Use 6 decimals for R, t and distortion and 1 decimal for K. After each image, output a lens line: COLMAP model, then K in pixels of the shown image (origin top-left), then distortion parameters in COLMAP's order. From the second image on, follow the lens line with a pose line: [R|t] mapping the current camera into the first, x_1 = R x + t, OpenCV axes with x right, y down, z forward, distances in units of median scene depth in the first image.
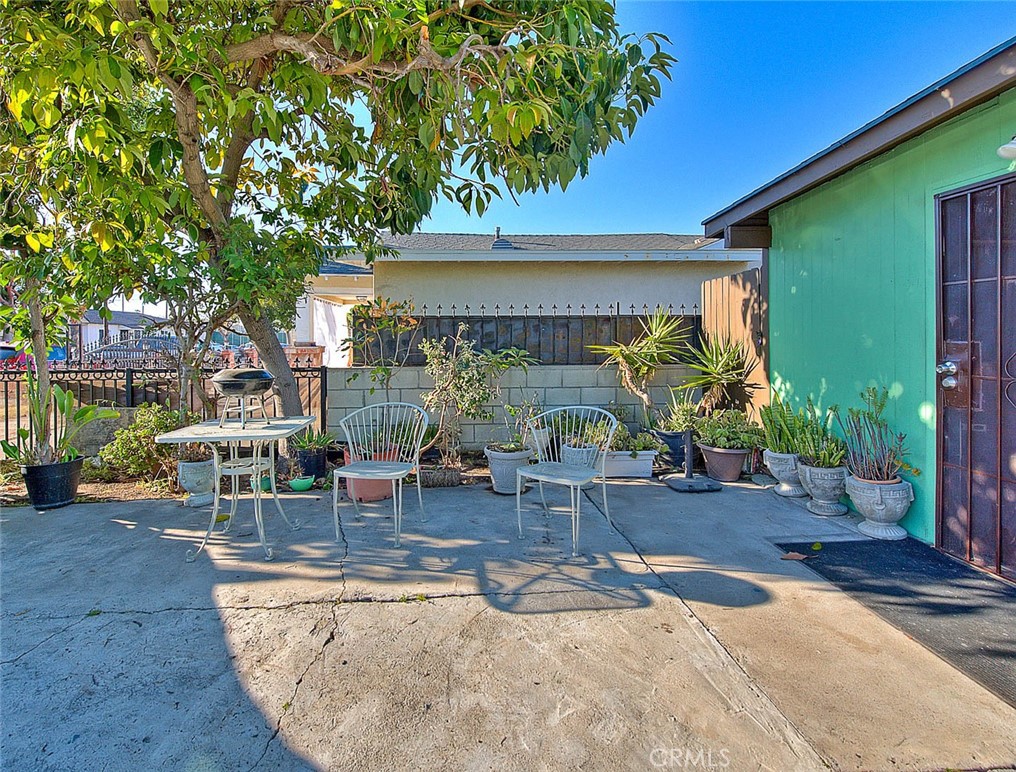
lens RADIAL K [[480.3, 0, 482.4], [0, 480.3, 339.0], [0, 0, 1]] dist [0.001508, 0.000535]
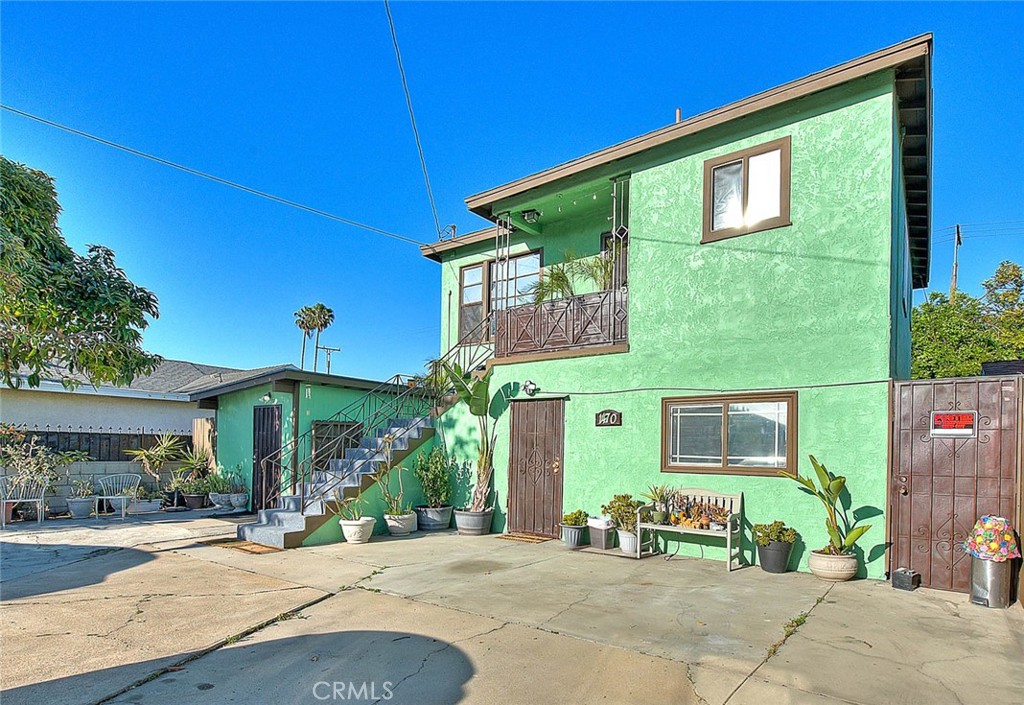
lens RADIAL K [[559.2, 0, 503.6], [0, 559.2, 440.8], [0, 0, 1]] dist [0.000703, -0.003123]
pose [[0.652016, 0.025293, 0.757784, -0.525242], [-0.015463, 0.999679, -0.020062, -0.001909], [-0.758048, 0.001363, 0.652197, -1.731576]]
